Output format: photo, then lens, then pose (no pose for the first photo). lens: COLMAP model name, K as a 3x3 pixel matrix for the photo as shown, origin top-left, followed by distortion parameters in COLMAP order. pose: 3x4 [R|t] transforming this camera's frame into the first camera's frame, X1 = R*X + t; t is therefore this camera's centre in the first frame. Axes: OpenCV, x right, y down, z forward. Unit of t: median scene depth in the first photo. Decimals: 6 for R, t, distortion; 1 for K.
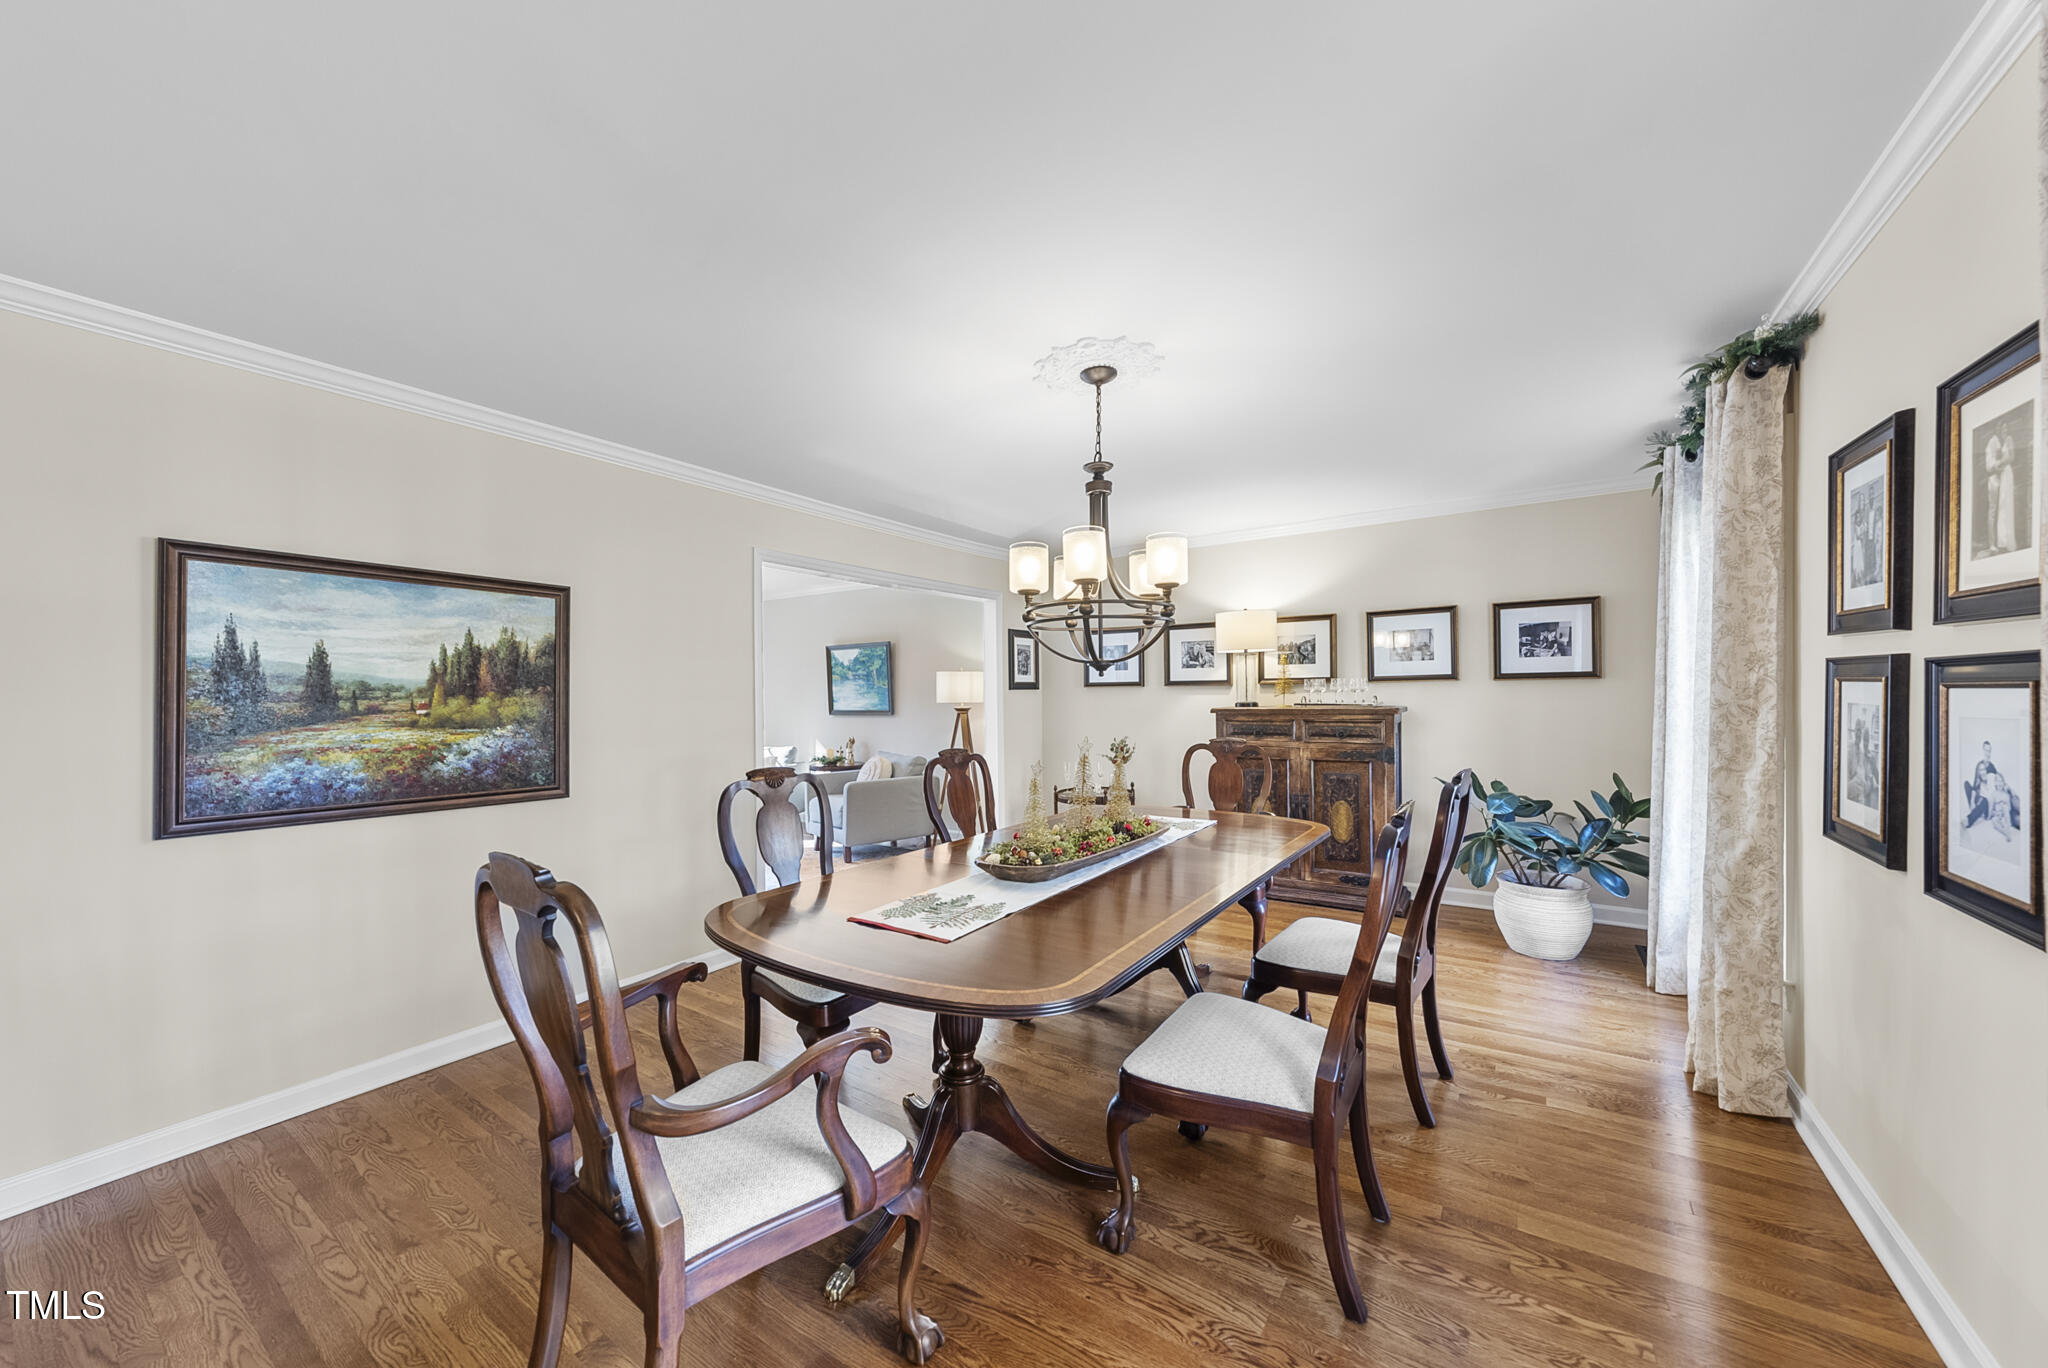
lens RADIAL K [[702.3, 0, 1017.9], [0, 702.3, 696.0], [0, 0, 1]] dist [0.000506, 0.000010]
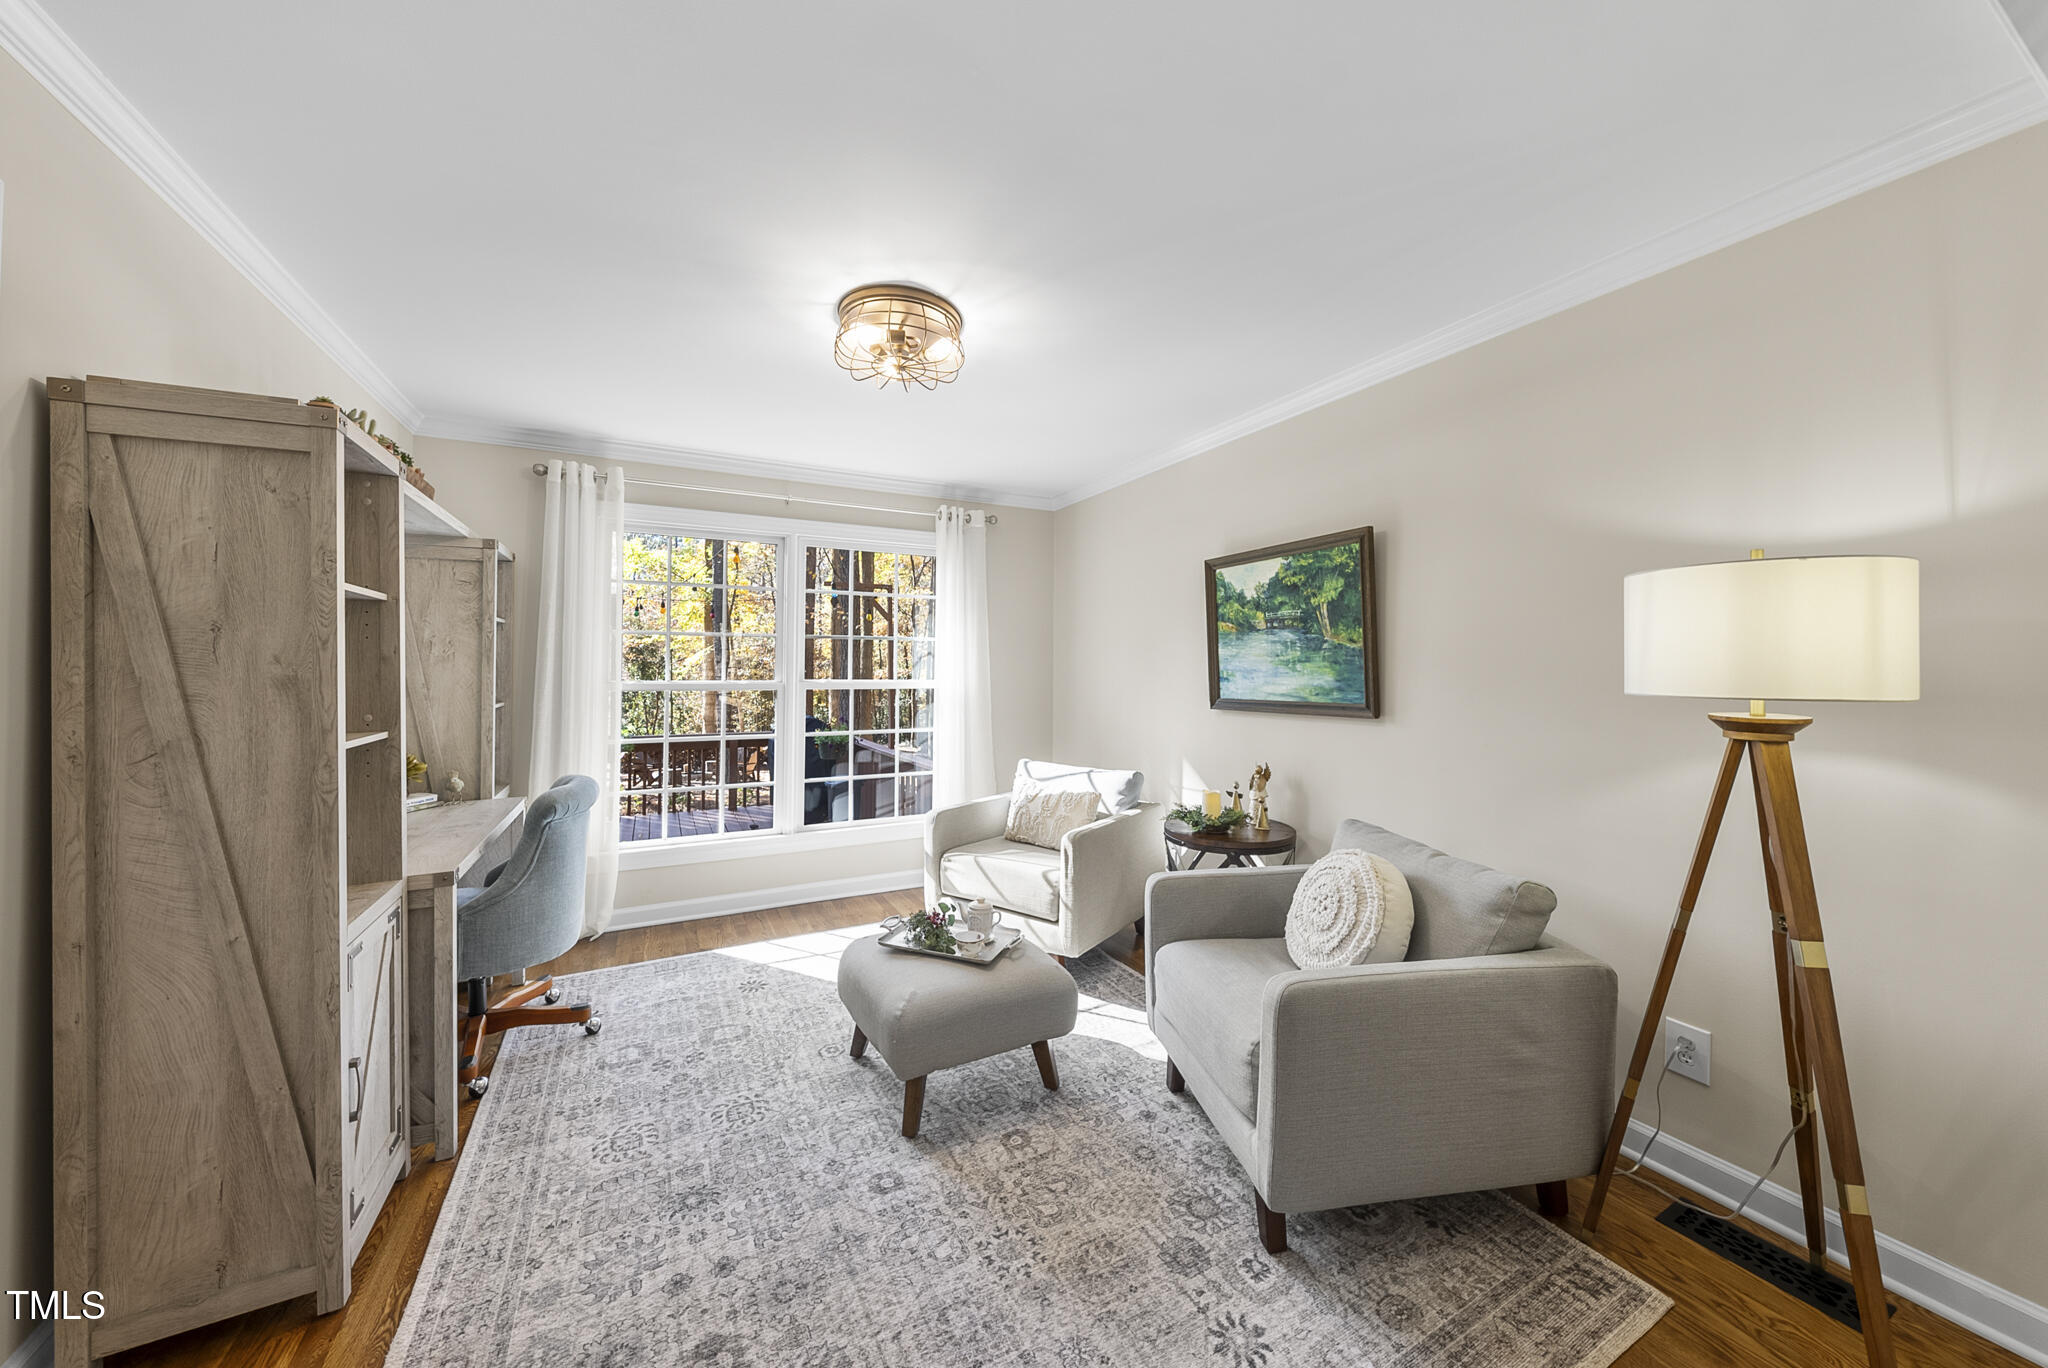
lens RADIAL K [[702.3, 0, 1018.2], [0, 702.3, 672.3], [0, 0, 1]] dist [0.000506, 0.000010]
pose [[0.863689, 0.010279, -0.503920, -0.150590], [-0.008350, 0.999947, 0.006086, 0.001363], [0.503956, -0.001048, 0.863729, 0.554926]]
